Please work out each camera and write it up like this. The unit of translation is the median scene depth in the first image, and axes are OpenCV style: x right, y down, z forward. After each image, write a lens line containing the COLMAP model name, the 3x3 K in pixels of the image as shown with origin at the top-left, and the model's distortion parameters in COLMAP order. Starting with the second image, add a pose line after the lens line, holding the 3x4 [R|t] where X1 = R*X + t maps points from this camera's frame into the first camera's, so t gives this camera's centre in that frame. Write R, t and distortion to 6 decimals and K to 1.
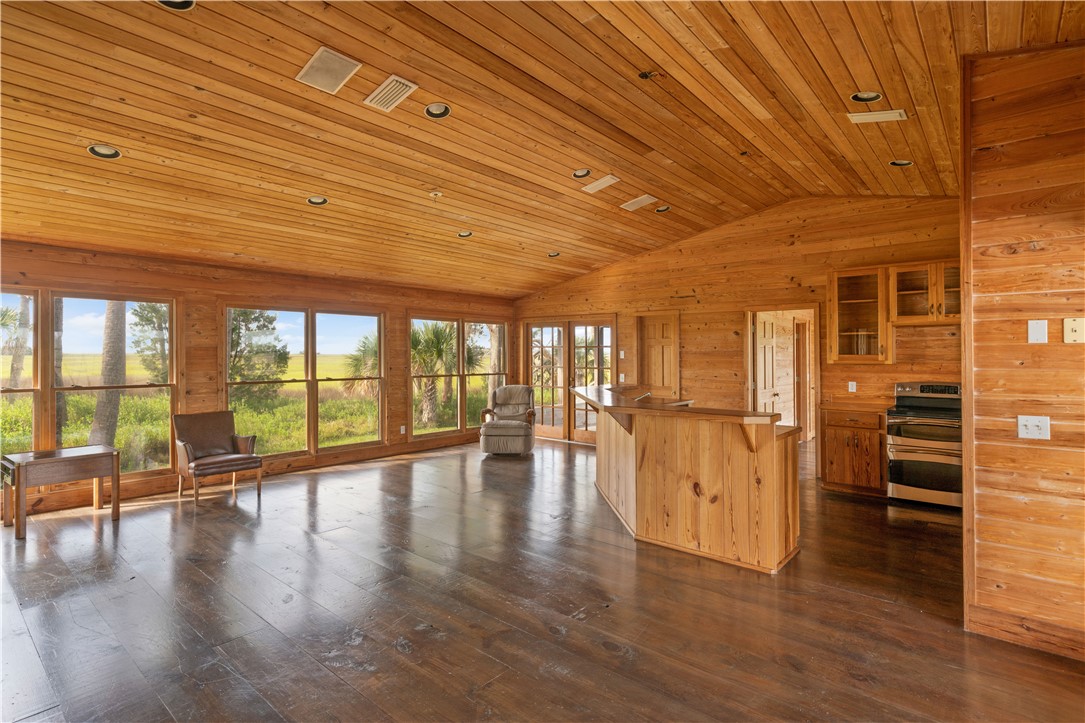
lens RADIAL K [[532.5, 0, 531.3], [0, 532.5, 342.6], [0, 0, 1]] dist [0.004369, 0.001029]
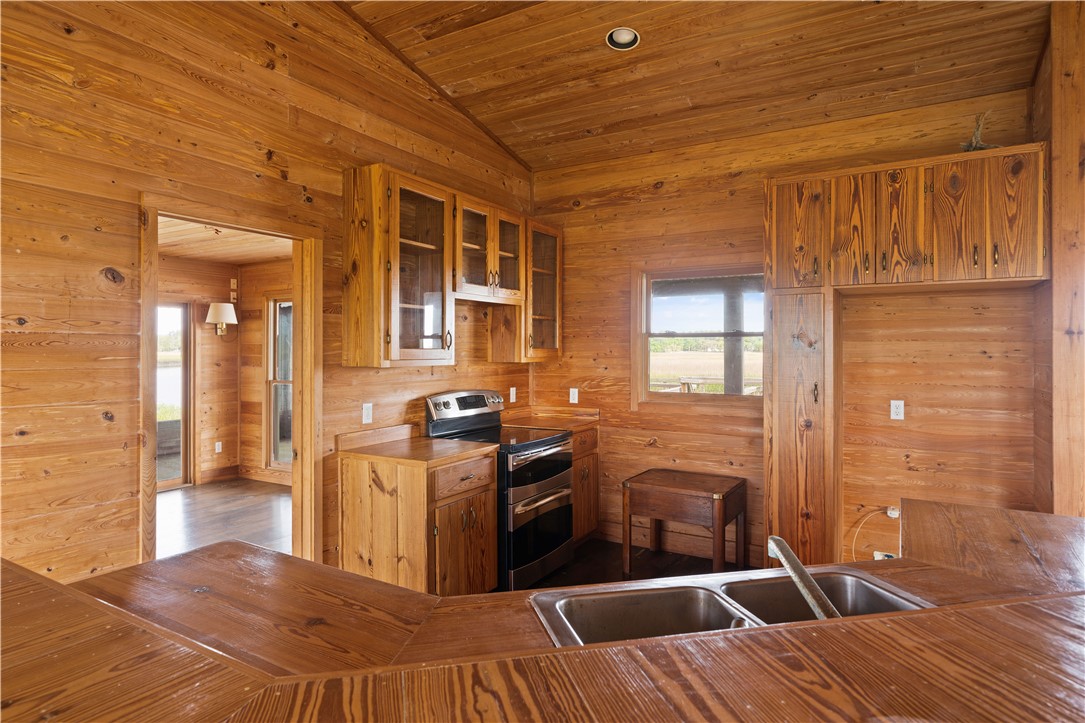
lens RADIAL K [[616.1, 0, 534.0], [0, 616.1, 348.2], [0, 0, 1]] dist [0.000360, -0.000722]
pose [[-0.182481, 0.000035, 0.983209, 0.008684], [-0.023874, 0.999705, -0.004467, 0.020196], [-0.982920, -0.024288, -0.182426, 0.902795]]
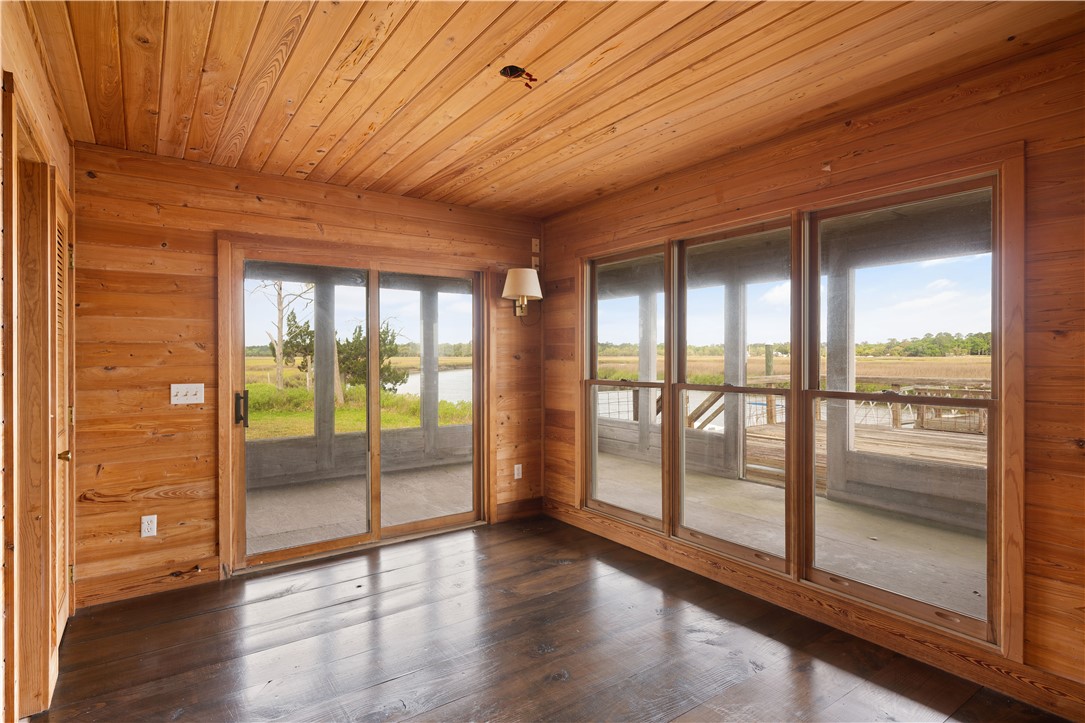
lens RADIAL K [[570.3, 0, 538.3], [0, 570.3, 357.4], [0, 0, 1]] dist [0.002919, -0.000015]
pose [[0.224744, -0.006191, 0.974398, 0.468632], [-0.020016, 0.999739, 0.010969, 0.048864], [-0.974212, -0.021969, 0.224561, 1.059084]]
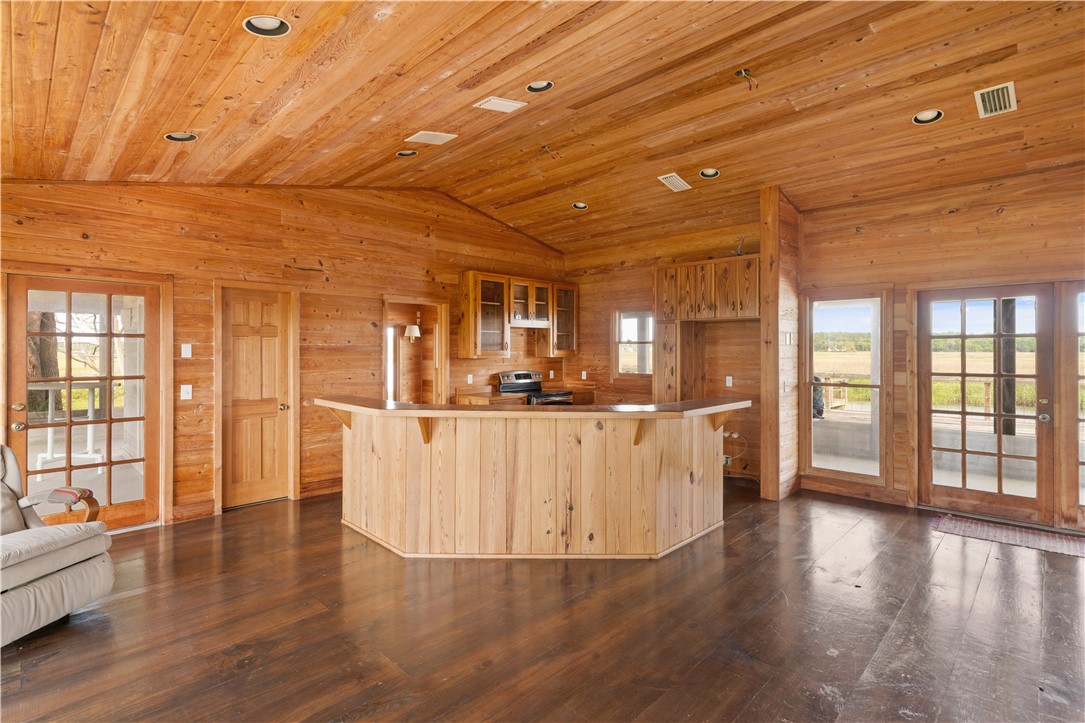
lens RADIAL K [[517.6, 0, 534.5], [0, 517.6, 350.8], [0, 0, 1]] dist [-0.008586, -0.000200]
pose [[0.060747, -0.002766, 0.998149, -0.441889], [-0.021482, 0.999761, 0.004078, 0.015763], [-0.997922, -0.021690, 0.060673, 0.759016]]
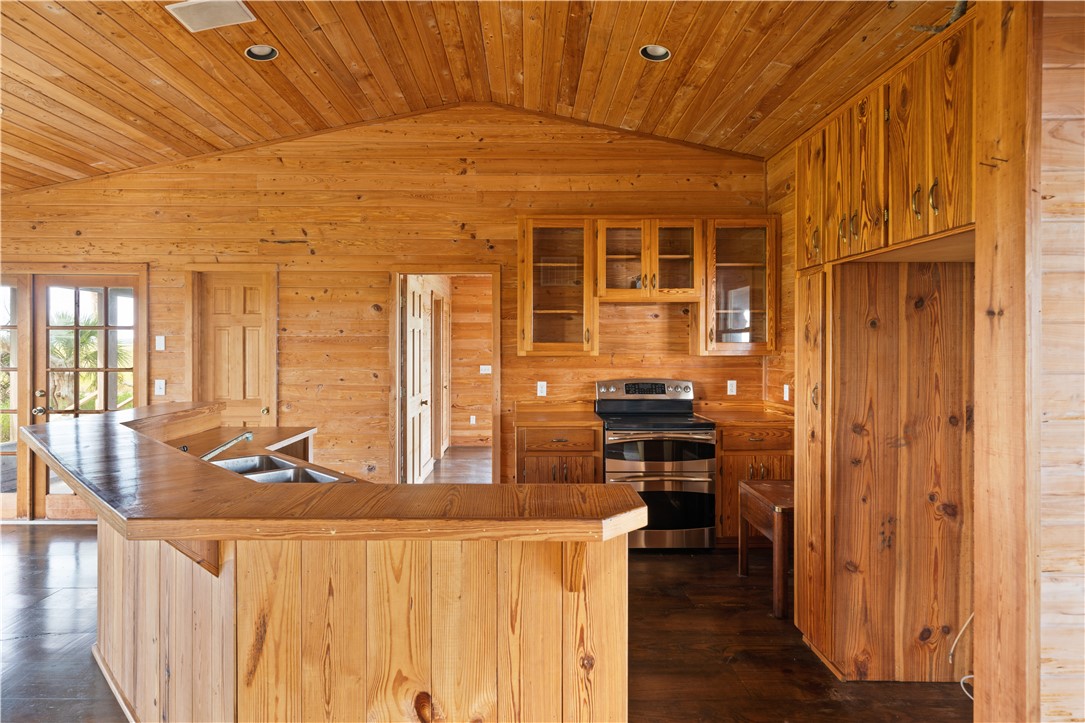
lens RADIAL K [[616.1, 0, 523.5], [0, 616.1, 339.9], [0, 0, 1]] dist [0.000360, -0.000722]
pose [[0.751520, 0.001944, 0.659707, 0.049879], [-0.013454, 0.999833, 0.012380, 0.008983], [-0.659573, -0.018179, 0.751421, 0.390189]]
